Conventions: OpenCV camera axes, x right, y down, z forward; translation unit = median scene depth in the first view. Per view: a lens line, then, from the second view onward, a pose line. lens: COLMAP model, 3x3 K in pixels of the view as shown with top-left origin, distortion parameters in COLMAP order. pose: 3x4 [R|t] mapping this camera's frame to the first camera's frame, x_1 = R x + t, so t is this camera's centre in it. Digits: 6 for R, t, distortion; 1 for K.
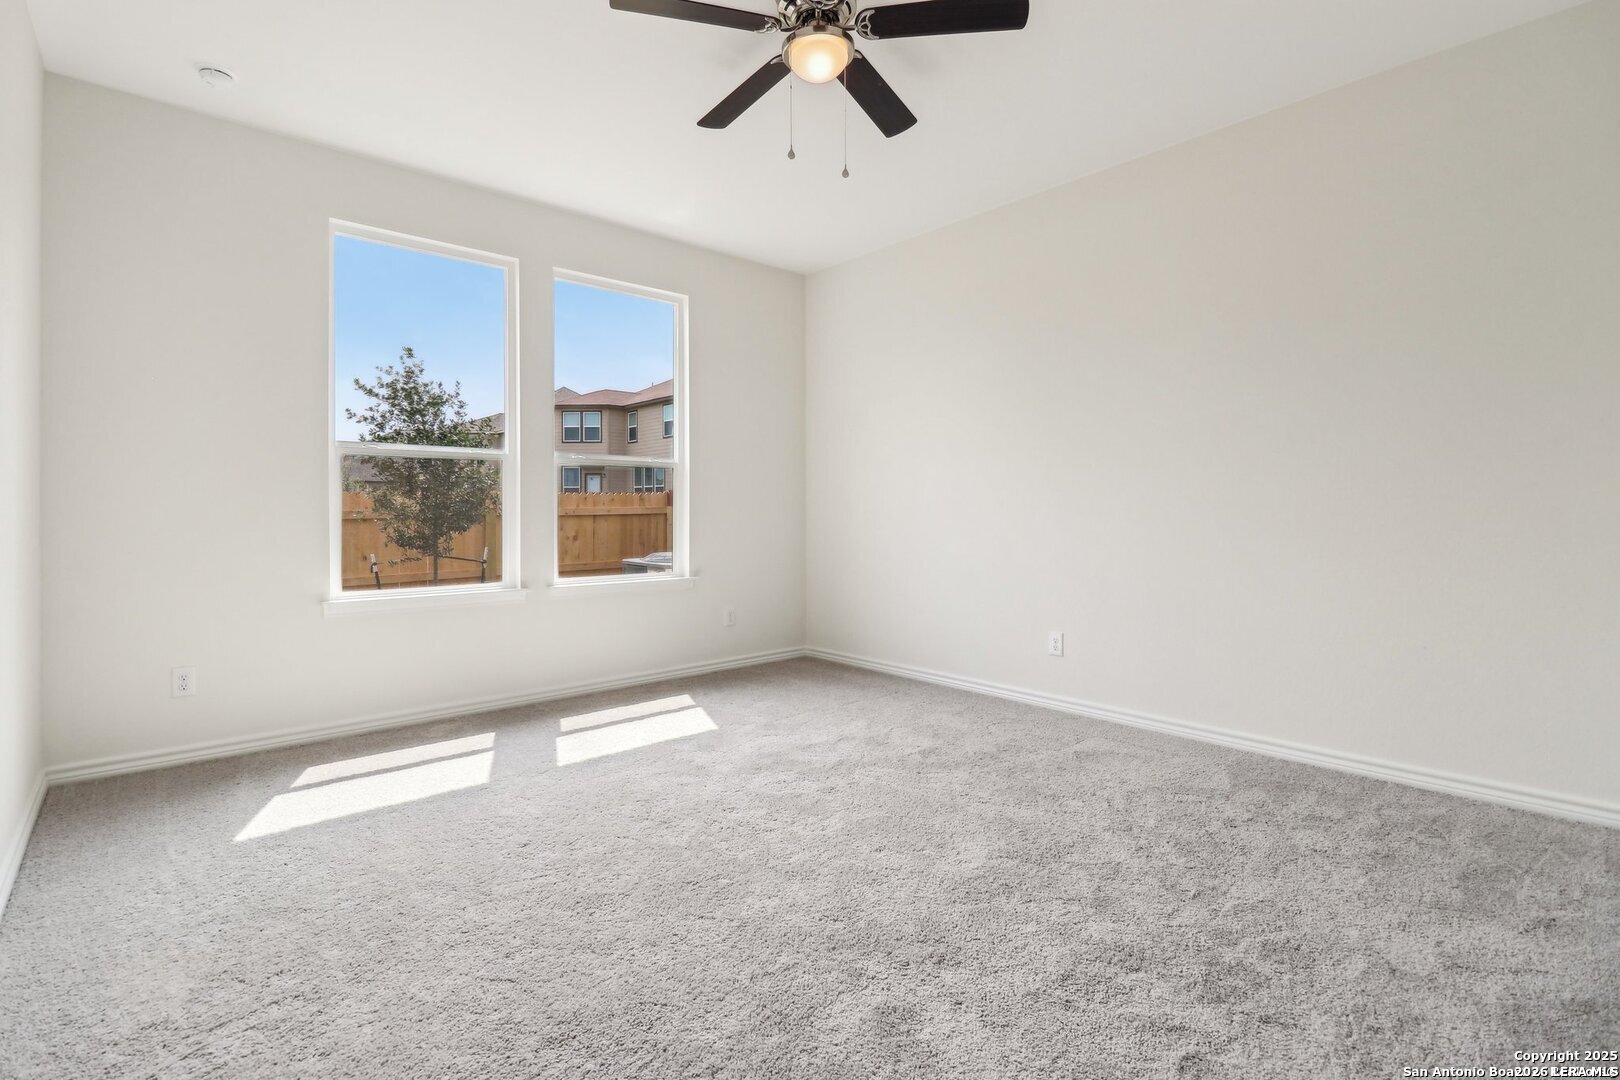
lens RADIAL K [[767.4, 0, 792.0], [0, 767.4, 515.7], [0, 0, 1]] dist [-0.008654, 0.002740]
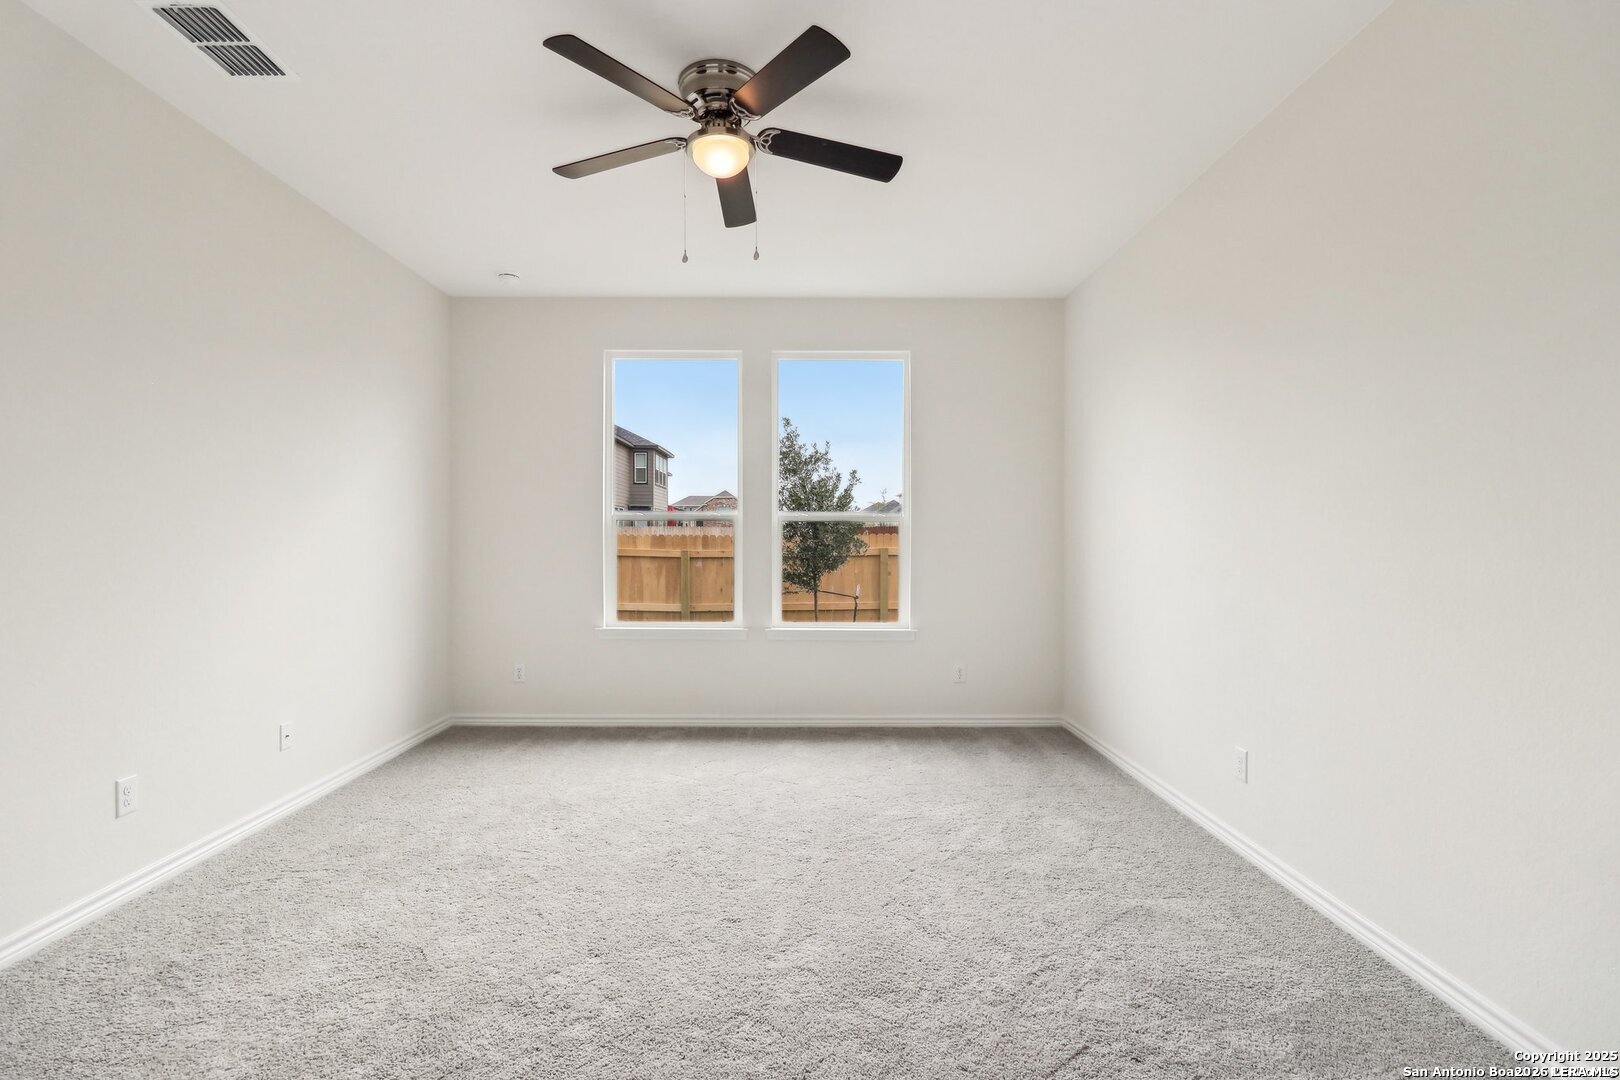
lens RADIAL K [[767.4, 0, 804.9], [0, 767.4, 541.9], [0, 0, 1]] dist [-0.008654, 0.002740]
pose [[0.754951, 0.008612, -0.655724, 0.488631], [-0.010264, 0.999946, 0.001315, -0.039889], [0.655701, 0.005737, 0.754999, 0.165150]]
